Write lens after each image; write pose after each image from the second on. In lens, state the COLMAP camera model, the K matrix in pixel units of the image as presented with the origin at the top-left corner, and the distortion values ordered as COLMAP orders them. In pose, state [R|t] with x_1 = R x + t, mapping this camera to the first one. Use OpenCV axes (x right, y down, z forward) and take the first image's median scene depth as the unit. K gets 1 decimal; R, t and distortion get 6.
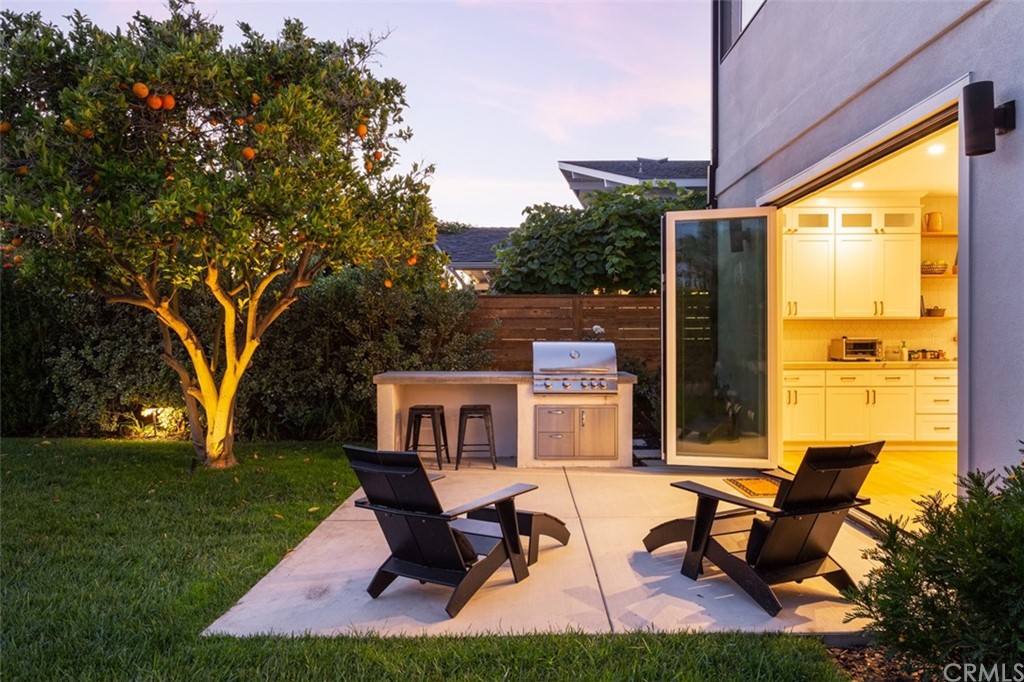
lens RADIAL K [[564.1, 0, 511.6], [0, 564.1, 339.2], [0, 0, 1]] dist [0.006488, 0.001308]
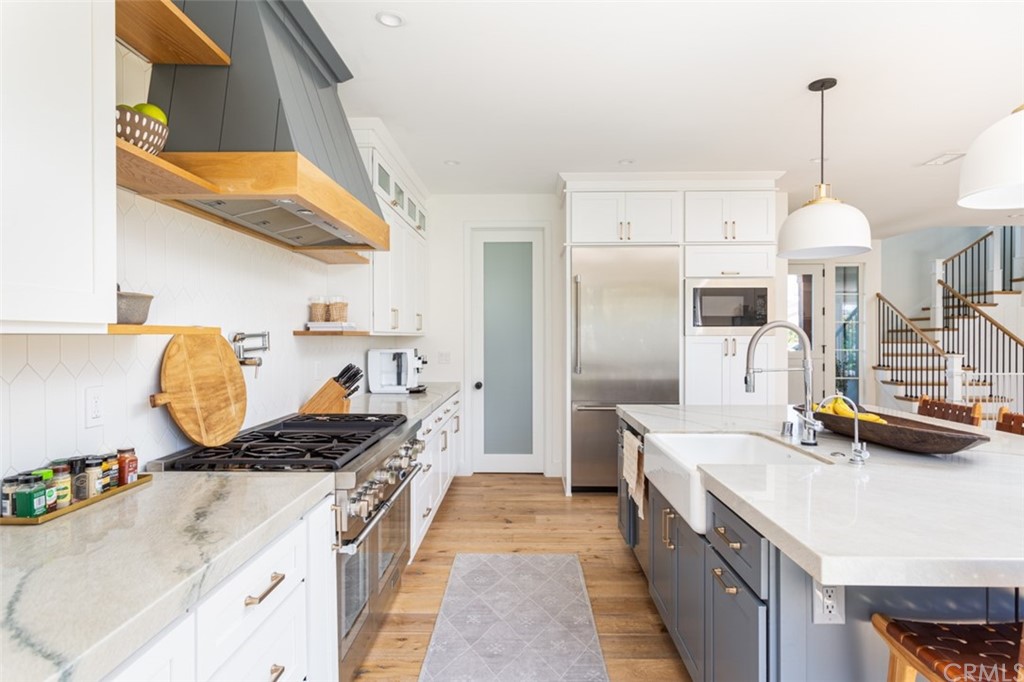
lens RADIAL K [[561.8, 0, 510.8], [0, 561.8, 341.4], [0, 0, 1]] dist [0.003455, 0.000608]
pose [[0.009918, -0.005235, 0.999937, 0.163943], [0.039913, 0.999191, 0.004835, -0.008306], [-0.999154, 0.039862, 0.010119, 0.269335]]
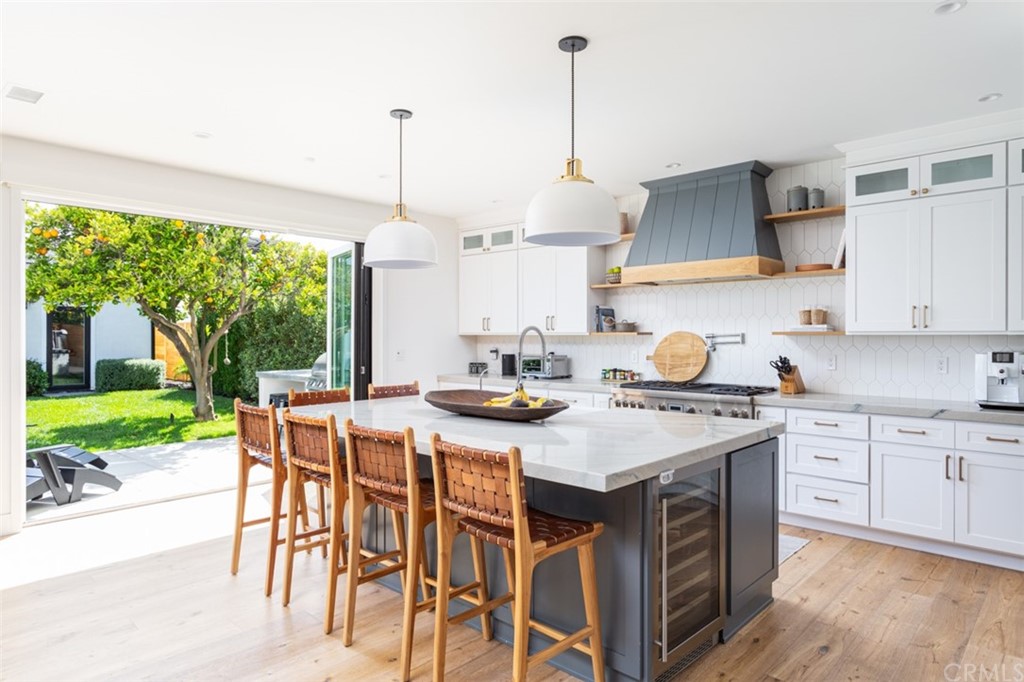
lens RADIAL K [[618.2, 0, 511.2], [0, 618.2, 335.8], [0, 0, 1]] dist [0.001137, 0.001224]
pose [[0.732711, 0.002334, -0.680536, 0.416955], [-0.024795, 0.999422, -0.023268, -0.002276], [0.680088, 0.033923, 0.732345, 0.061322]]
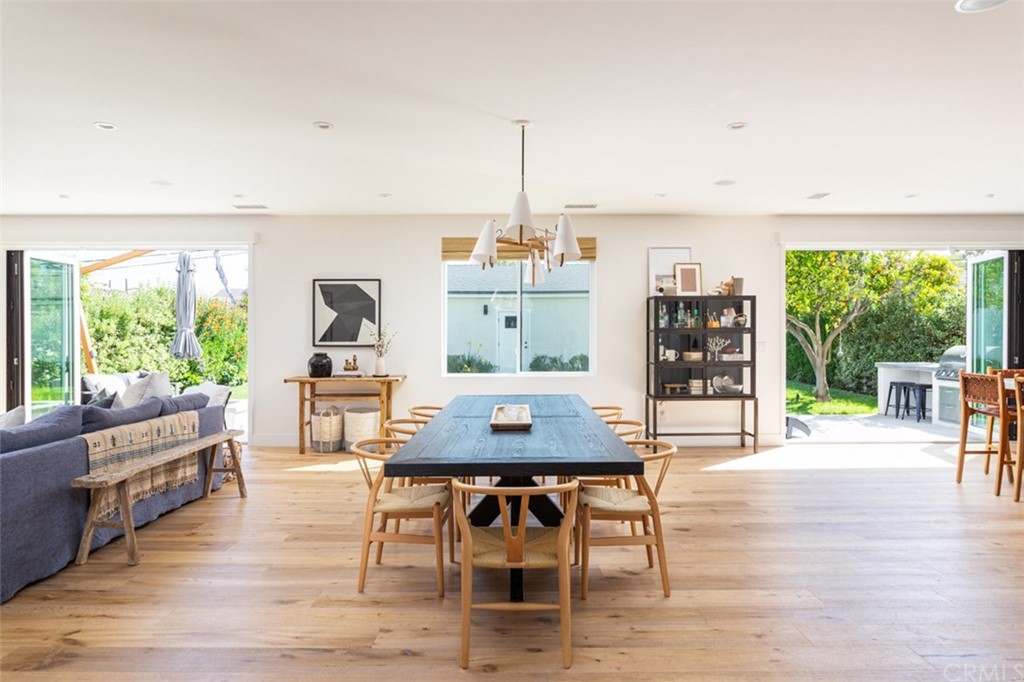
lens RADIAL K [[618.2, 0, 507.7], [0, 618.2, 340.9], [0, 0, 1]] dist [0.001137, 0.001224]
pose [[0.014187, 0.009312, -0.999856, 0.514844], [-0.031010, 0.999480, 0.008868, 0.004908], [0.999418, 0.030880, 0.014468, -0.074123]]
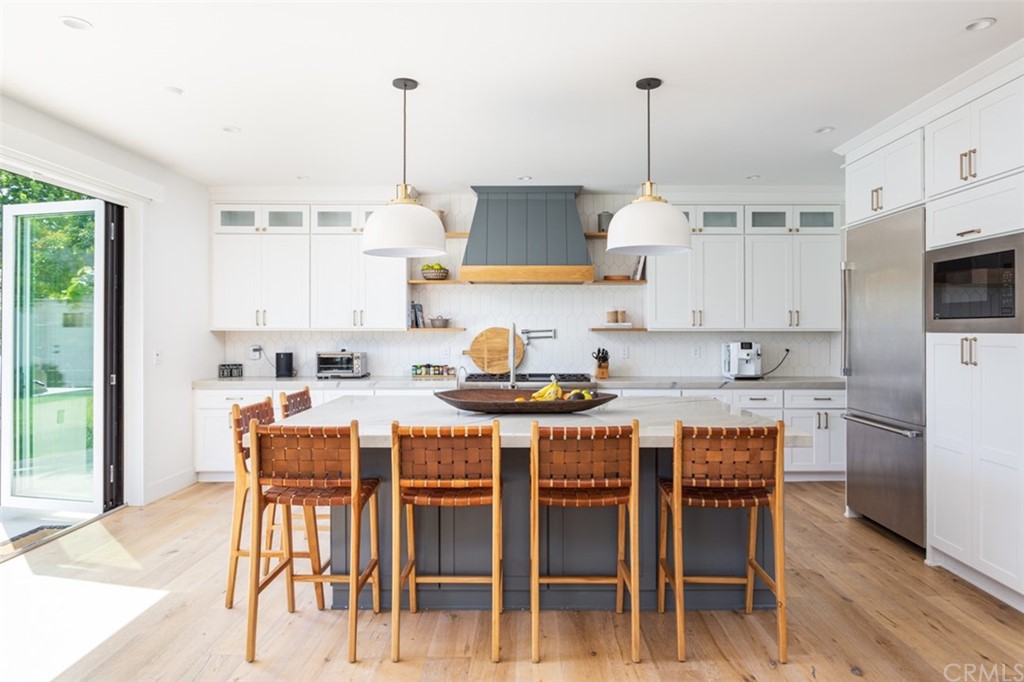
lens RADIAL K [[645.0, 0, 514.9], [0, 645.0, 331.9], [0, 0, 1]] dist [-0.008561, 0.000680]
pose [[0.999989, 0.002315, -0.004088, 0.286535], [-0.002449, 0.999447, -0.033152, 0.000102], [0.004009, 0.033162, 0.999442, -0.001813]]
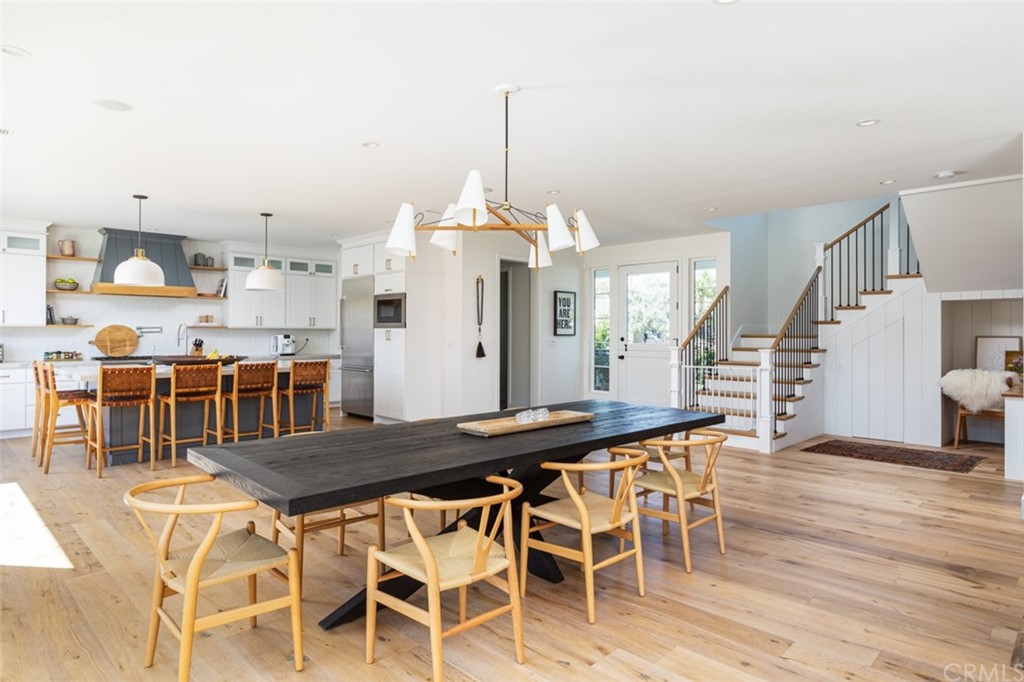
lens RADIAL K [[618.2, 0, 515.8], [0, 618.2, 322.2], [0, 0, 1]] dist [0.001137, 0.001224]
pose [[0.705838, 0.016557, 0.708180, 0.158920], [0.021625, 0.998757, -0.044904, 0.011922], [-0.708044, 0.047009, 0.704602, -0.205213]]
